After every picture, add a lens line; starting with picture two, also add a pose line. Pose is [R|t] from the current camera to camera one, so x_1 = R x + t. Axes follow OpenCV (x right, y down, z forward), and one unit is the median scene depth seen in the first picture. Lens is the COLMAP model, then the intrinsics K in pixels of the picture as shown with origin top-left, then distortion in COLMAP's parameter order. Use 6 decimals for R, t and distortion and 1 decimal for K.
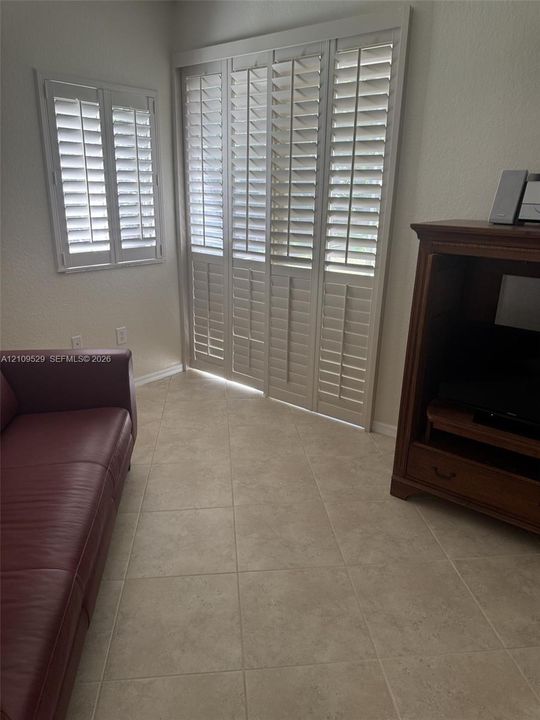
lens RADIAL K [[505.3, 0, 271.3], [0, 505.3, 373.2], [0, 0, 1]] dist [0.044534, -0.069370]
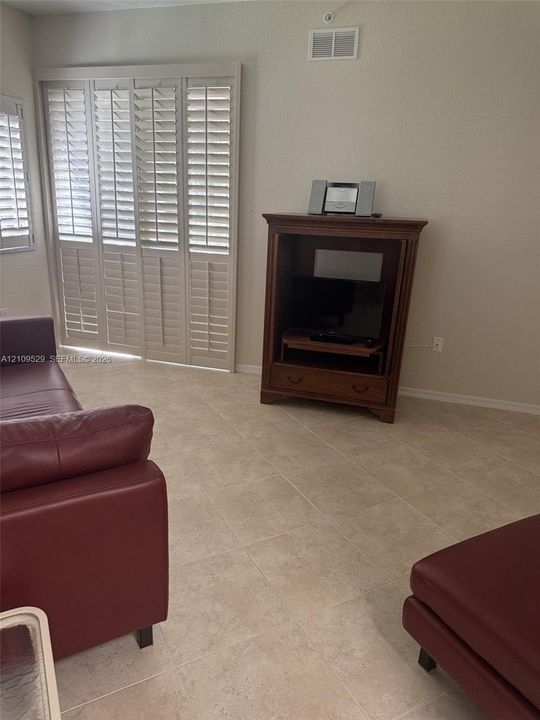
lens RADIAL K [[504.2, 0, 270.0], [0, 504.2, 360.0], [0, 0, 1]] dist [0.084015, -0.129008]
pose [[0.933227, -0.094632, 0.346601, -0.167614], [0.101244, 0.994861, -0.000975, 0.089526], [-0.344728, 0.036001, 0.938012, -0.258757]]
